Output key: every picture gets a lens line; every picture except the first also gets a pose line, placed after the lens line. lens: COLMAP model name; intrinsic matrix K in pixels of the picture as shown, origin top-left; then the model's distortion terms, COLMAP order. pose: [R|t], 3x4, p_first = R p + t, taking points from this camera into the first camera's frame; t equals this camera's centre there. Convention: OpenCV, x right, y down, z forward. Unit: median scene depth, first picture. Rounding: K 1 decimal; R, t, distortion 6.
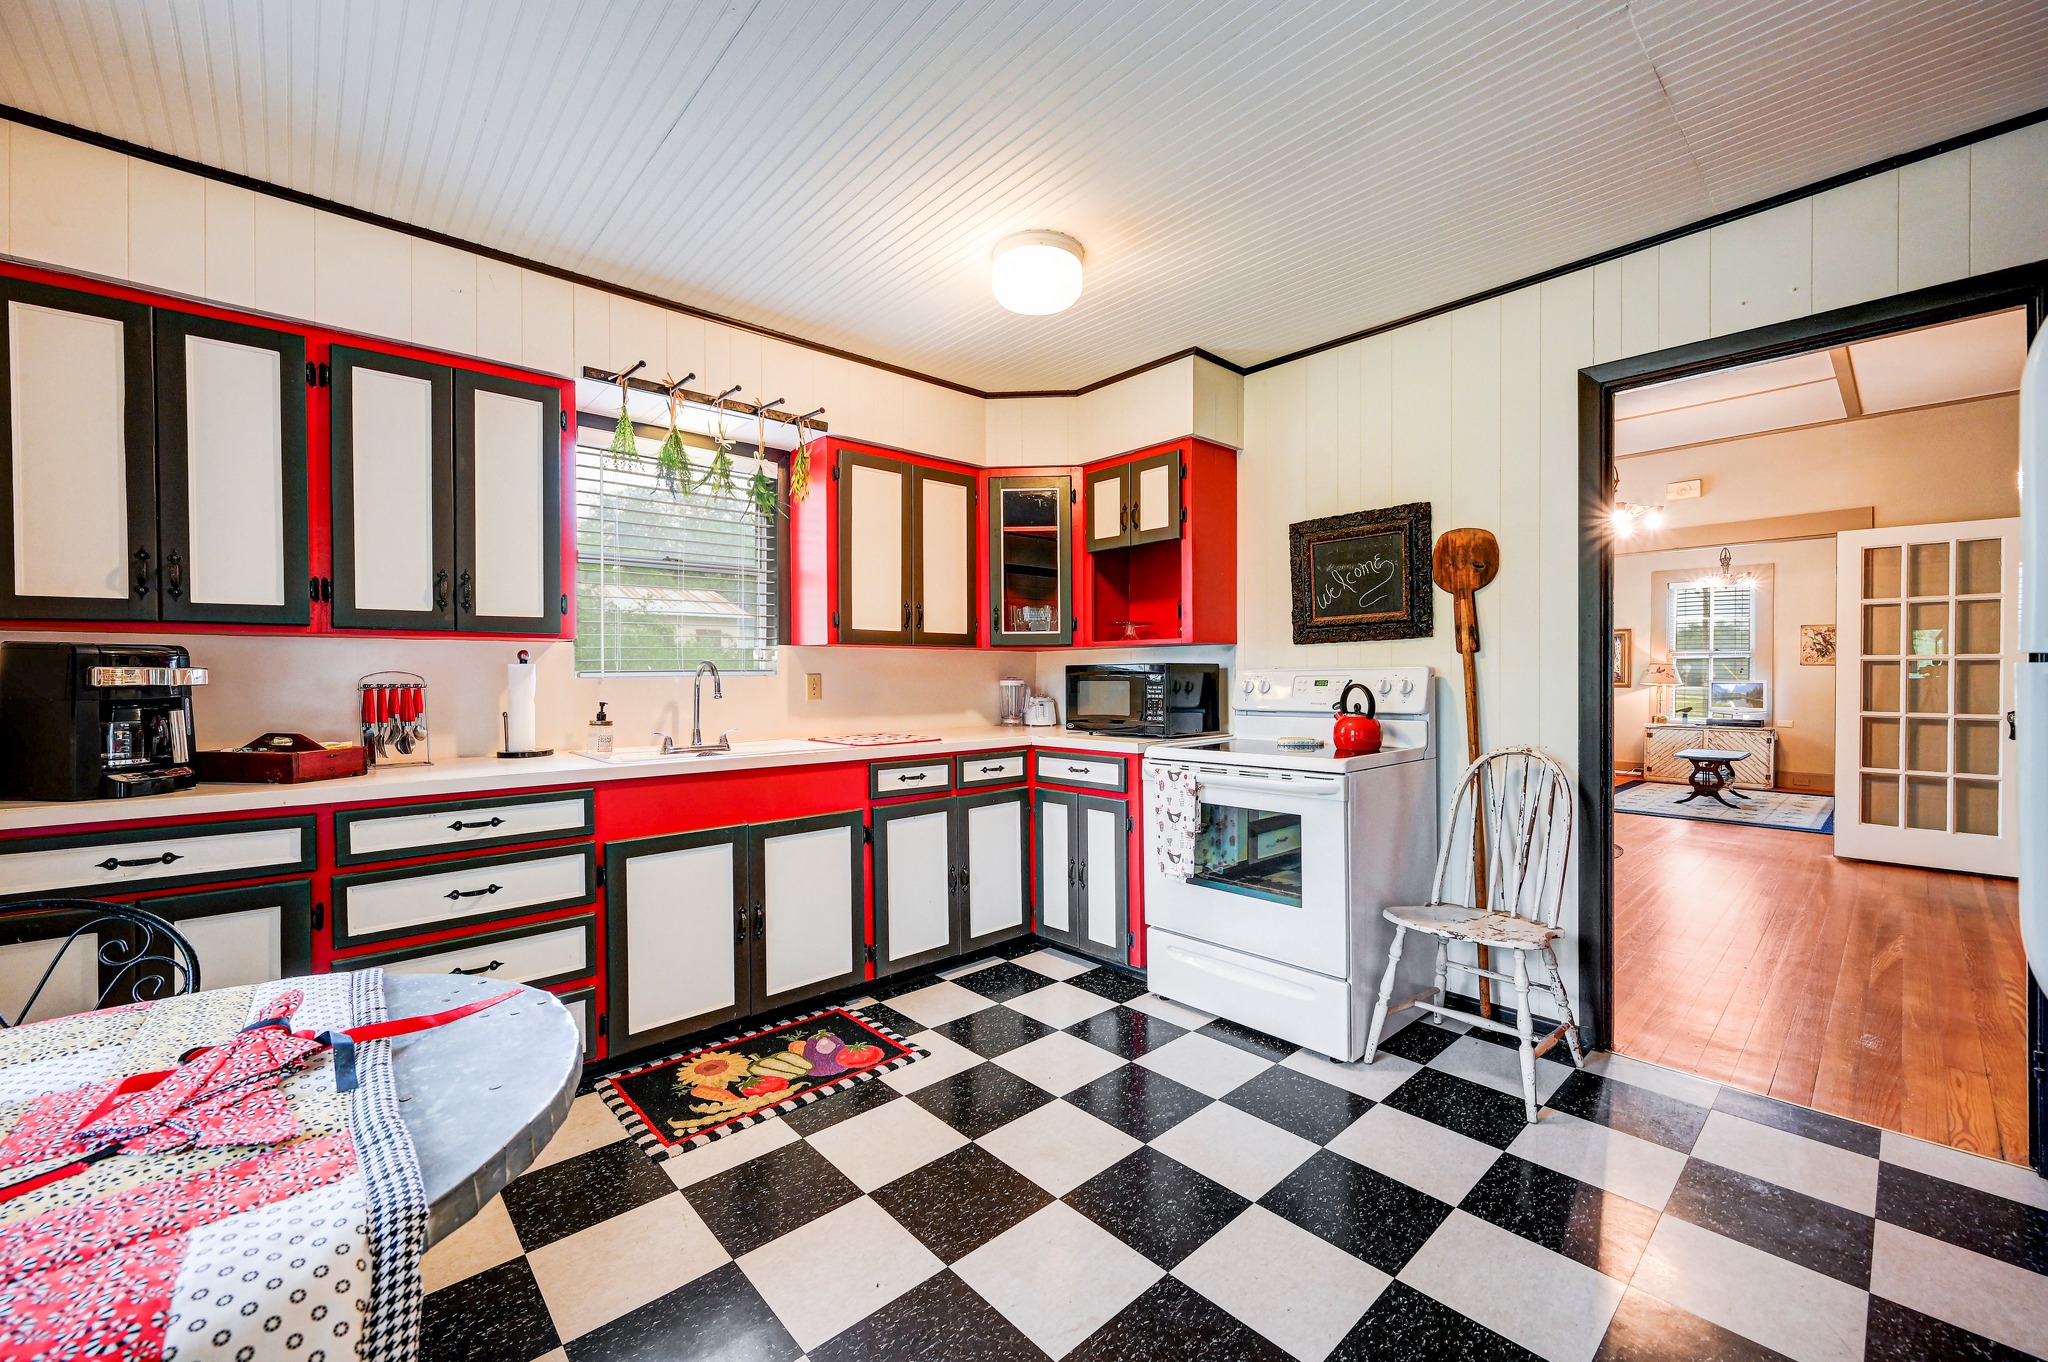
lens RADIAL K [[819.5, 0, 1016.1], [0, 819.5, 682.0], [0, 0, 1]] dist [0.001685, 0.000802]
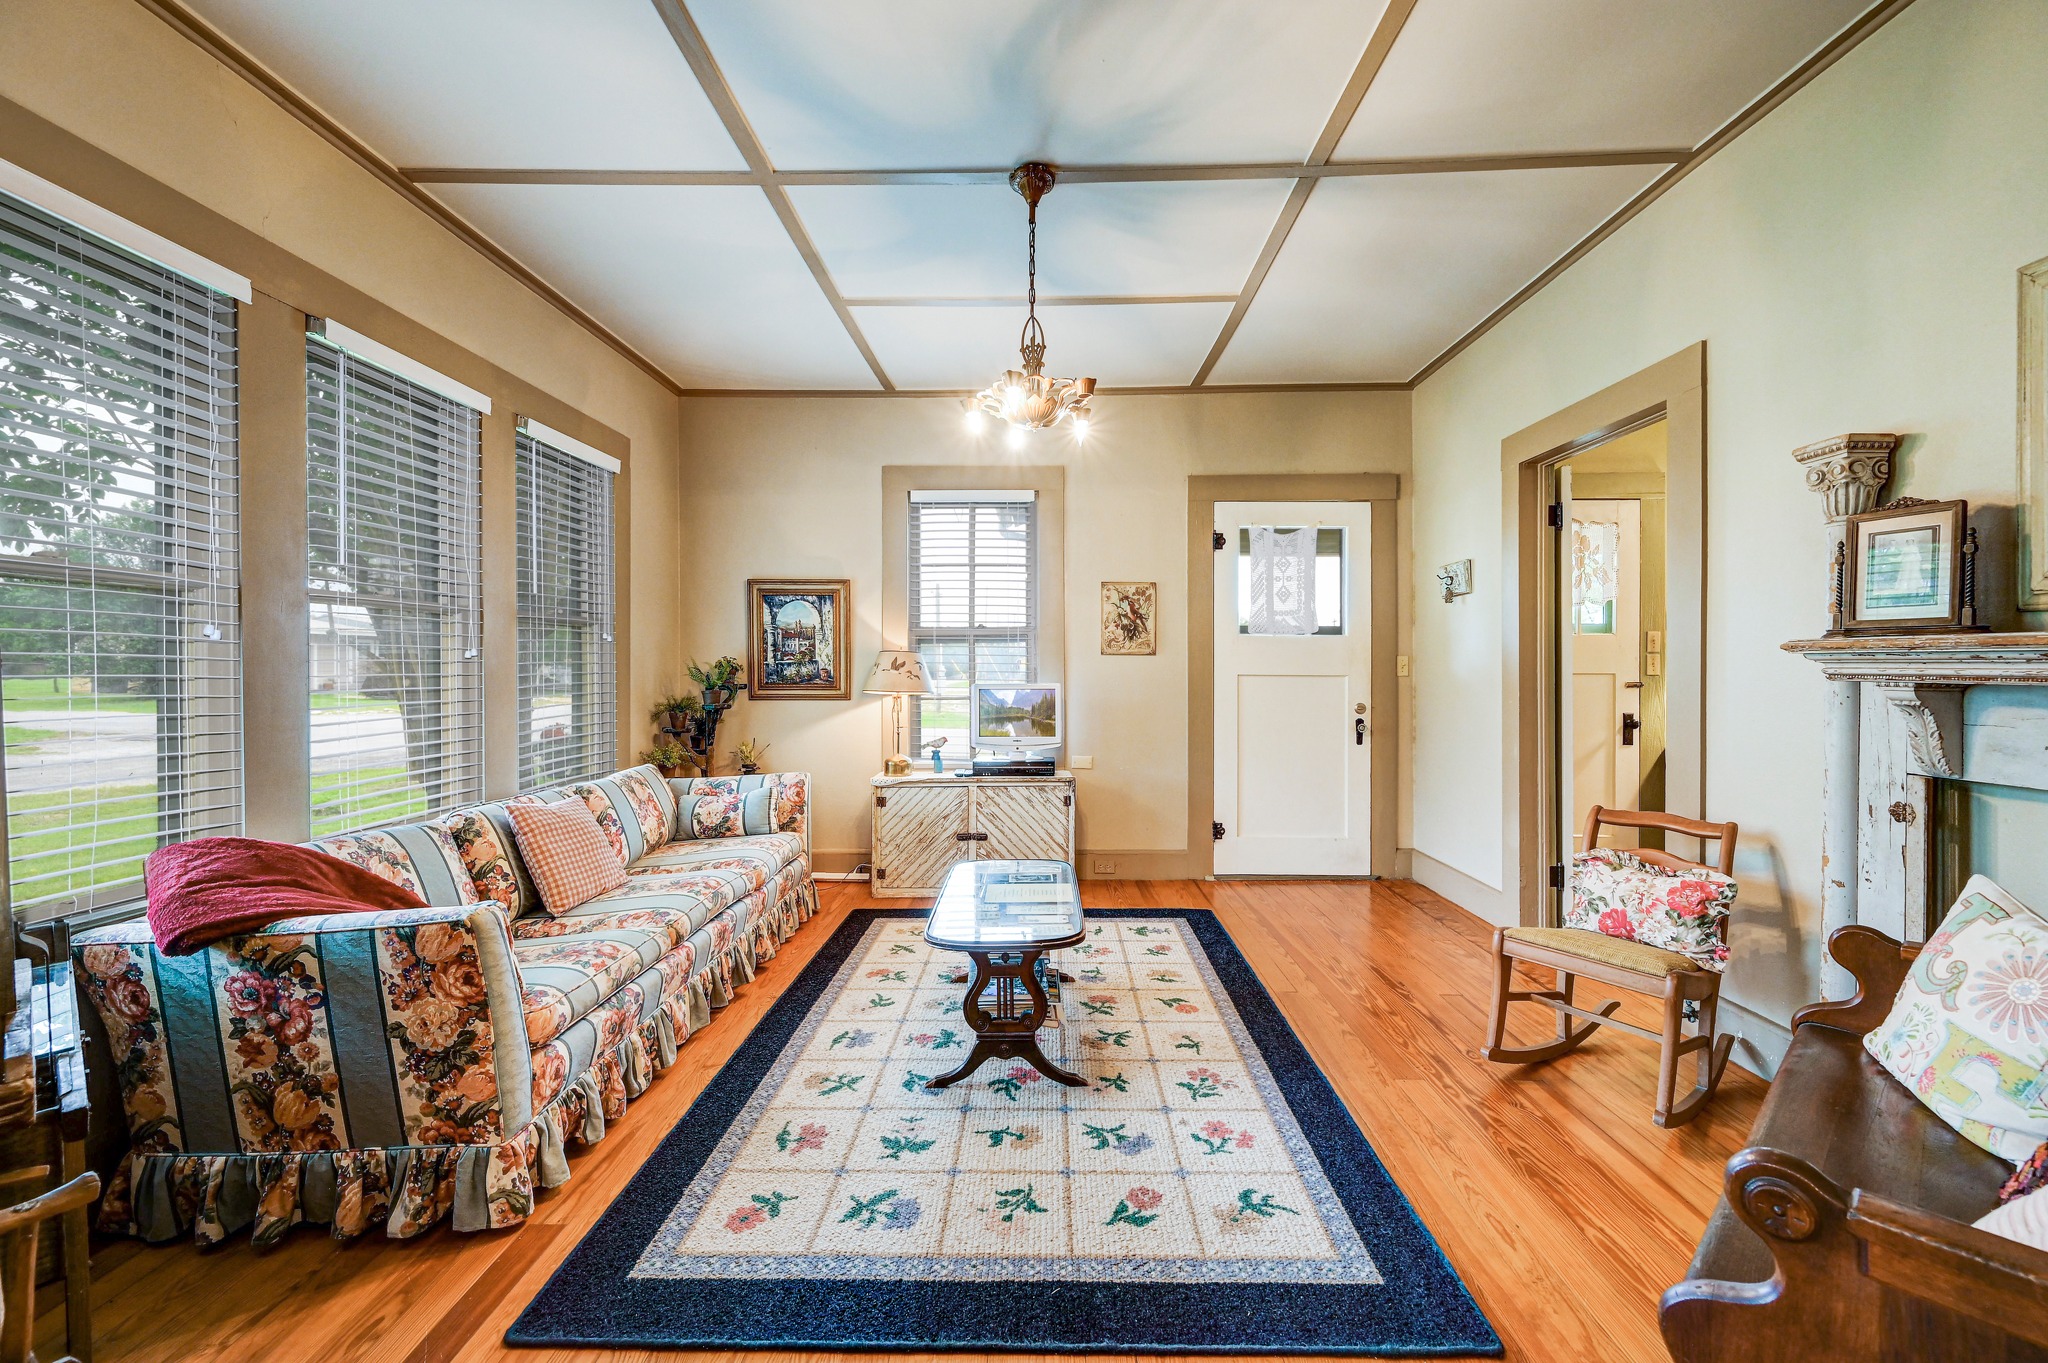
lens RADIAL K [[819.5, 0, 1017.3], [0, 819.5, 672.1], [0, 0, 1]] dist [0.001685, 0.000802]
pose [[0.698664, -0.004215, 0.715438, 0.595347], [0.010253, 0.999939, -0.004122, -0.008516], [-0.715377, 0.010216, 0.698664, 0.745959]]
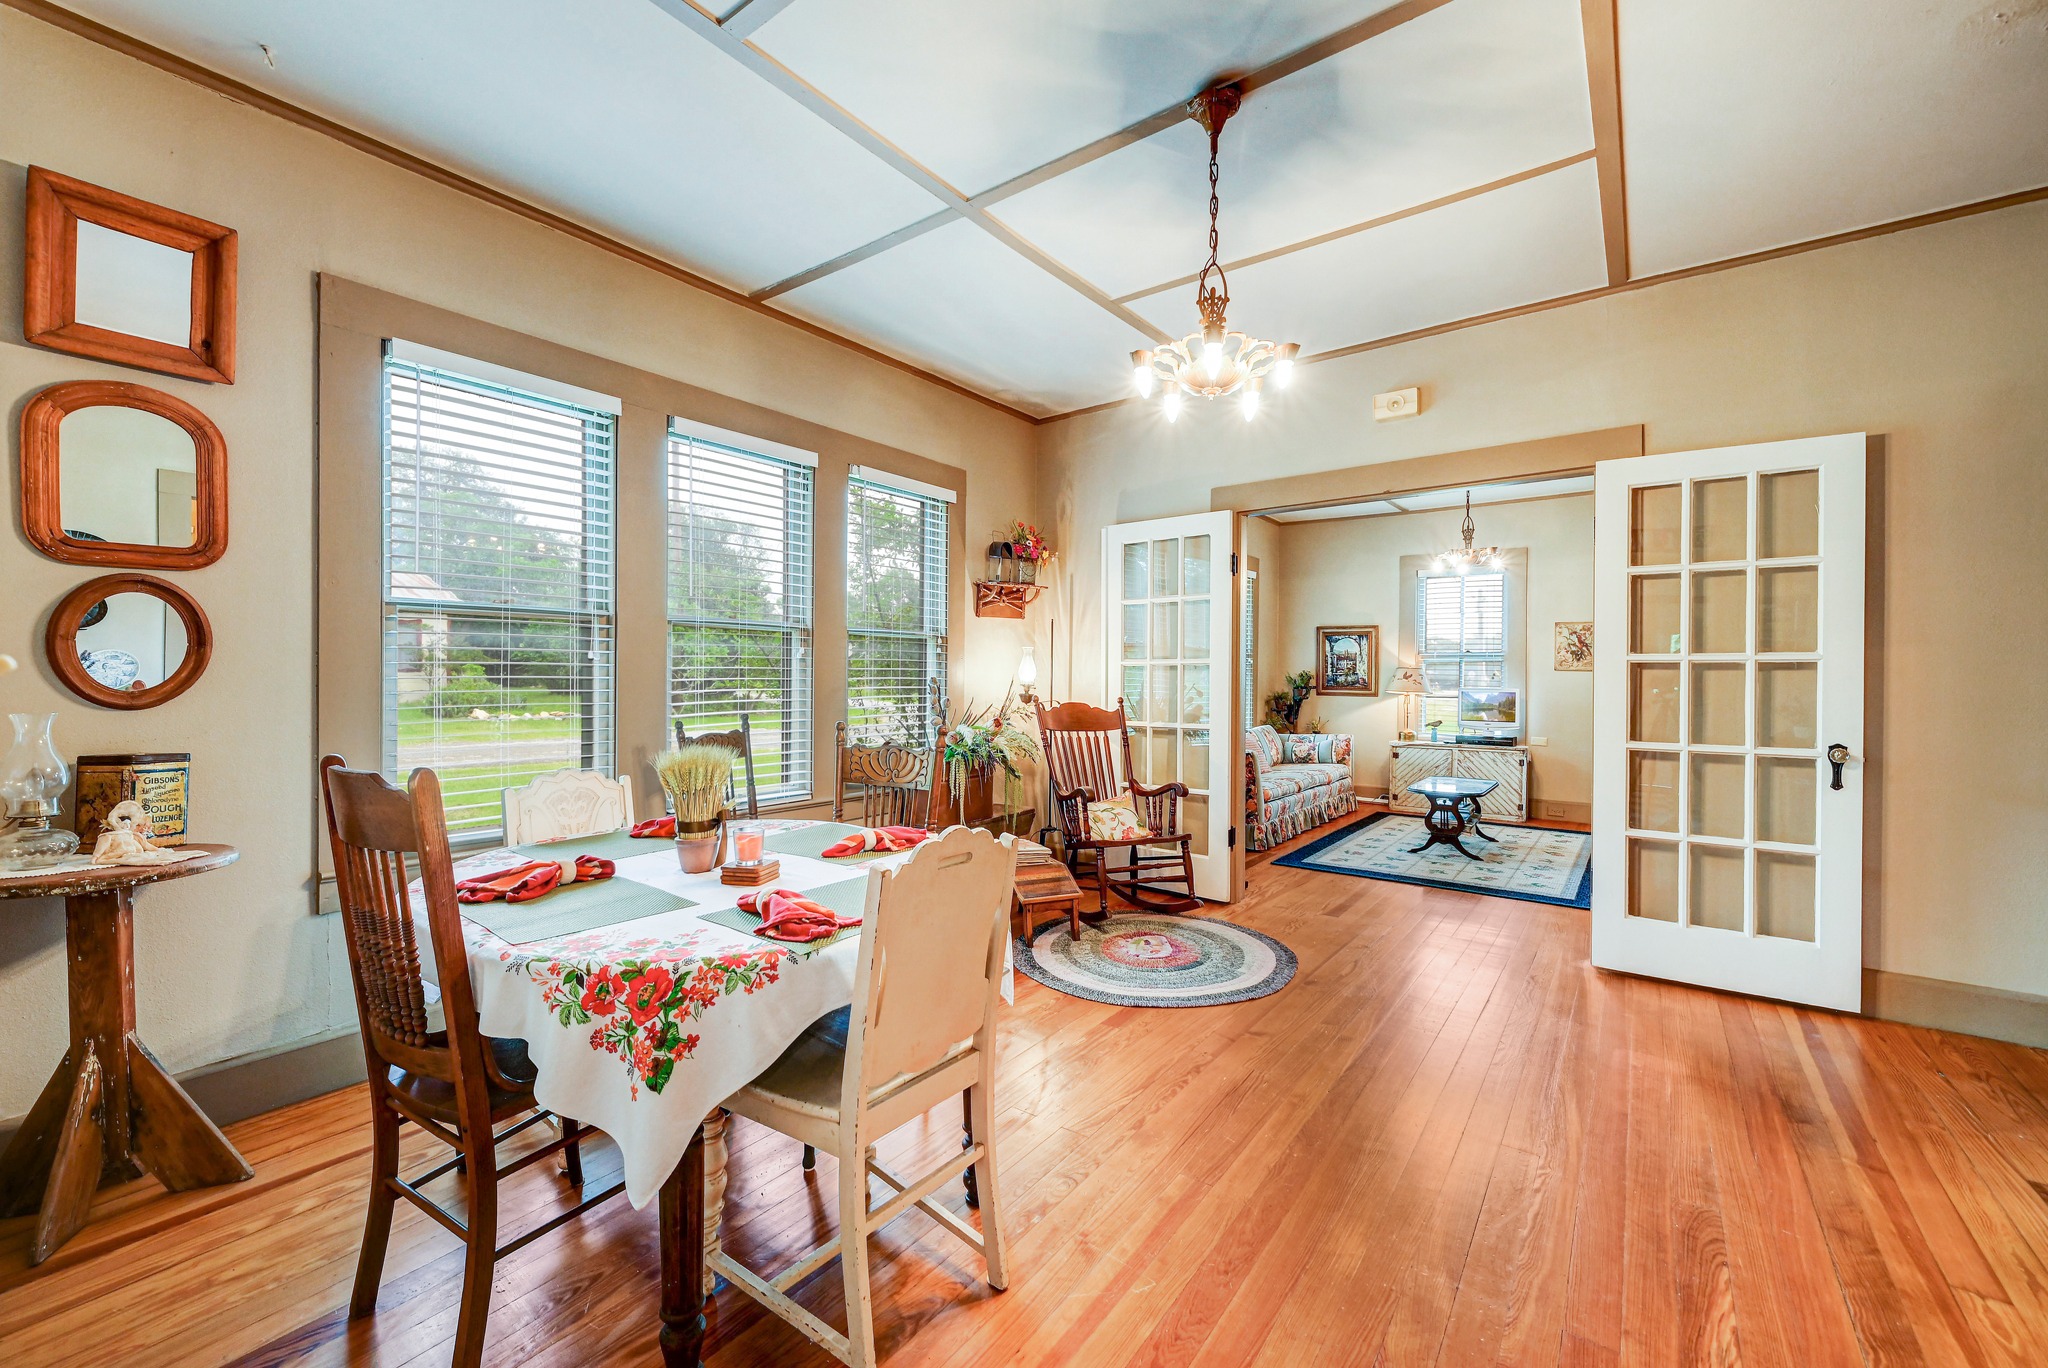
lens RADIAL K [[819.5, 0, 1023.3], [0, 819.5, 680.0], [0, 0, 1]] dist [0.001685, 0.000802]
pose [[0.983851, 0.005881, 0.178891, 0.316960], [-0.004889, 0.999970, -0.005982, -0.003989], [-0.178921, 0.005011, 0.983851, 0.319889]]
